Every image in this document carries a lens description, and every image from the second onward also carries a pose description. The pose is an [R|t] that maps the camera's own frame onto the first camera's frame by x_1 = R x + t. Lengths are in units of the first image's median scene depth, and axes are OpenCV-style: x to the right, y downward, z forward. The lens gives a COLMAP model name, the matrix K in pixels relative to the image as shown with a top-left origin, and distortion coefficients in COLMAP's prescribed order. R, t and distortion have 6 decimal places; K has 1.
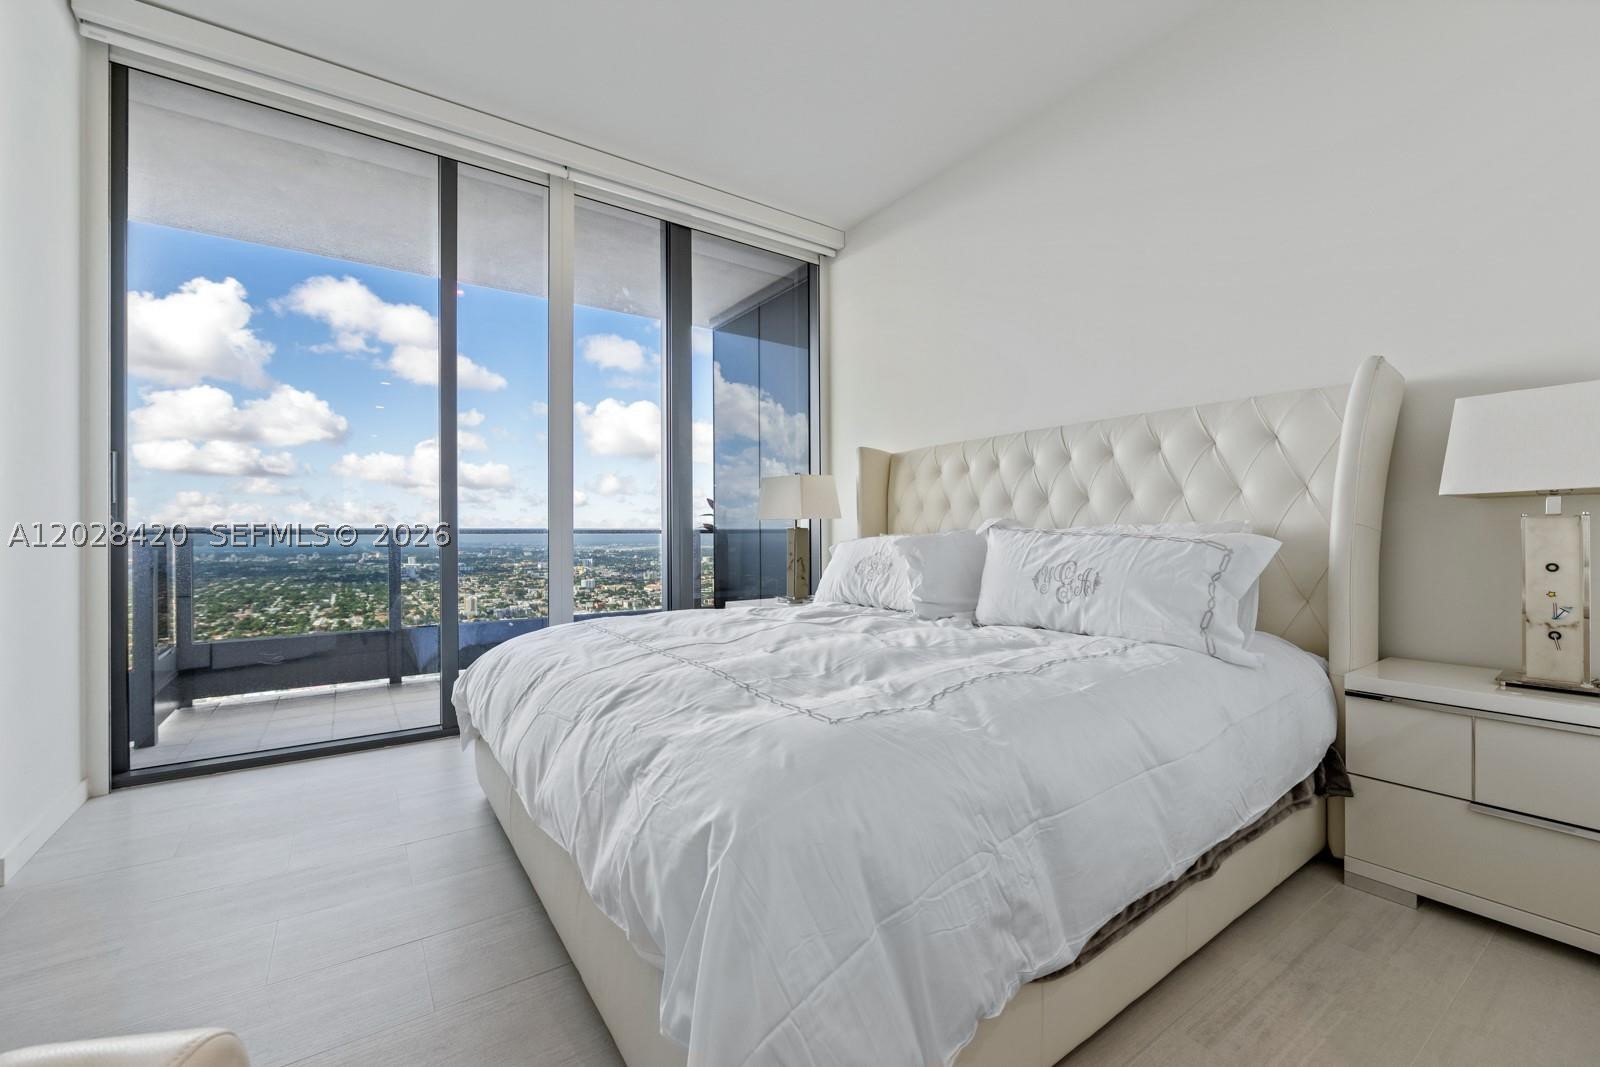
lens RADIAL K [[680.4, 0, 827.9], [0, 680.4, 531.6], [0, 0, 1]] dist [0.001479, 0.000148]
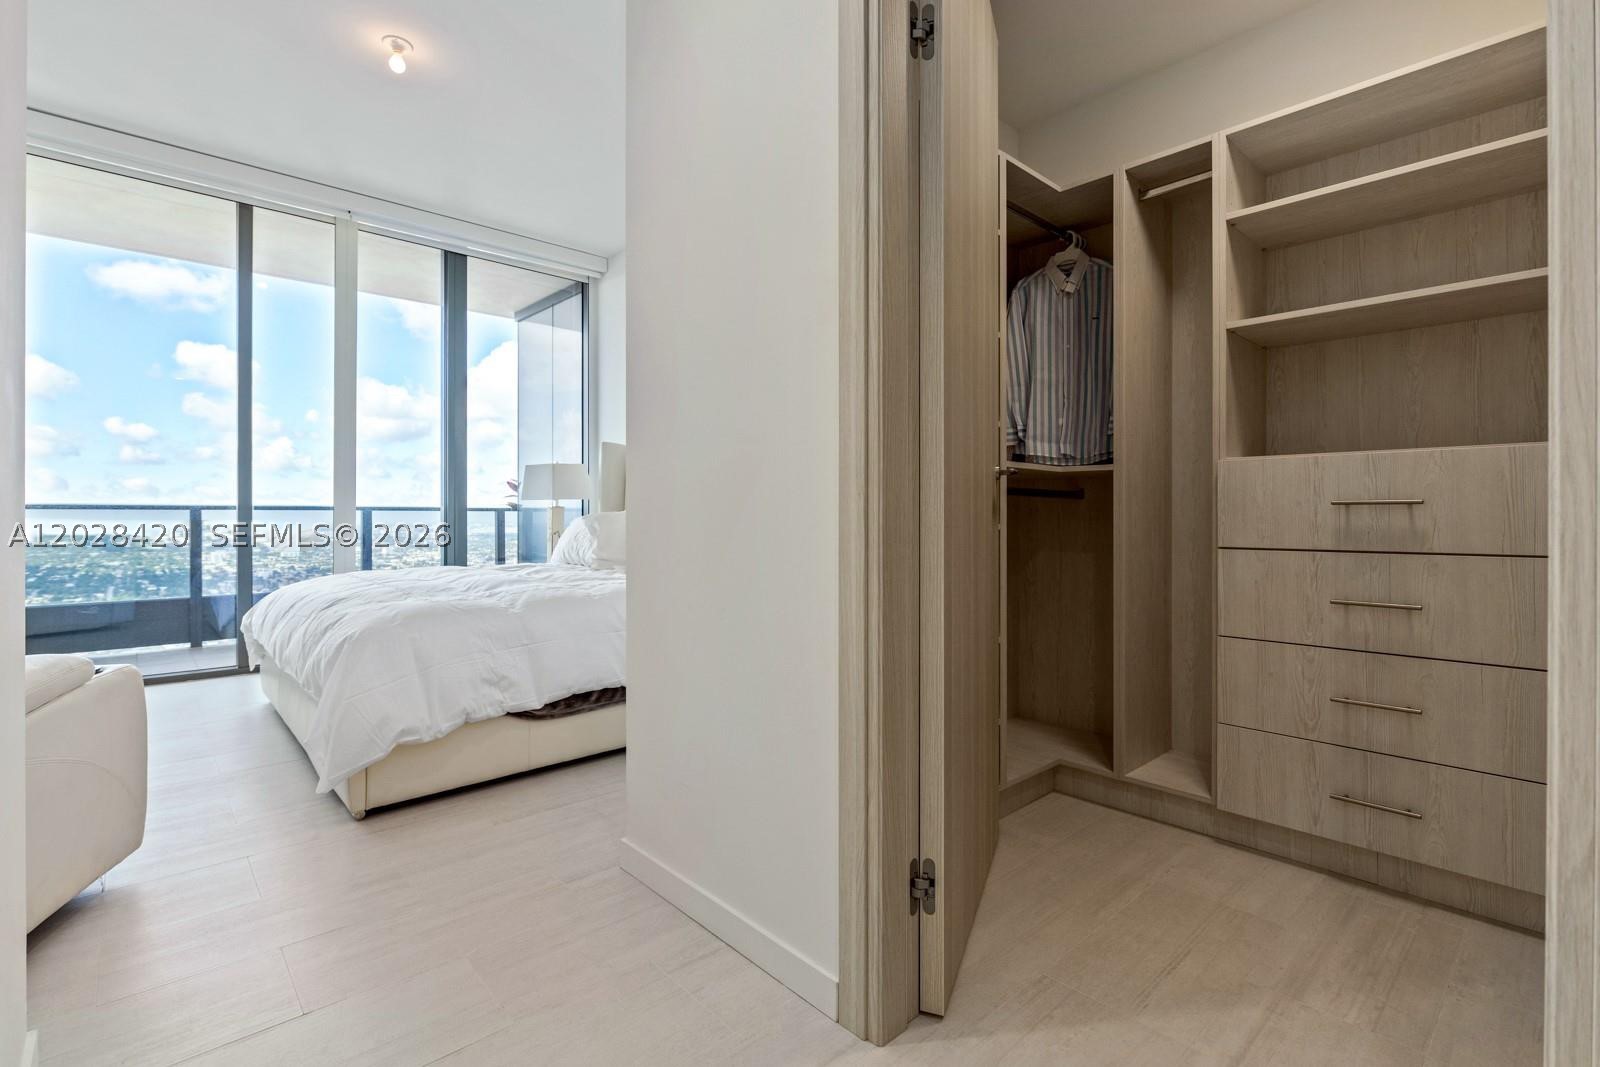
lens RADIAL K [[748.9, 0, 806.7], [0, 748.9, 517.1], [0, 0, 1]] dist [-0.002225, -0.000173]
pose [[0.992932, 0.007544, 0.118448, 0.283474], [-0.008267, 0.999950, 0.005617, 0.001354], [-0.118400, -0.006557, 0.992944, -0.448528]]
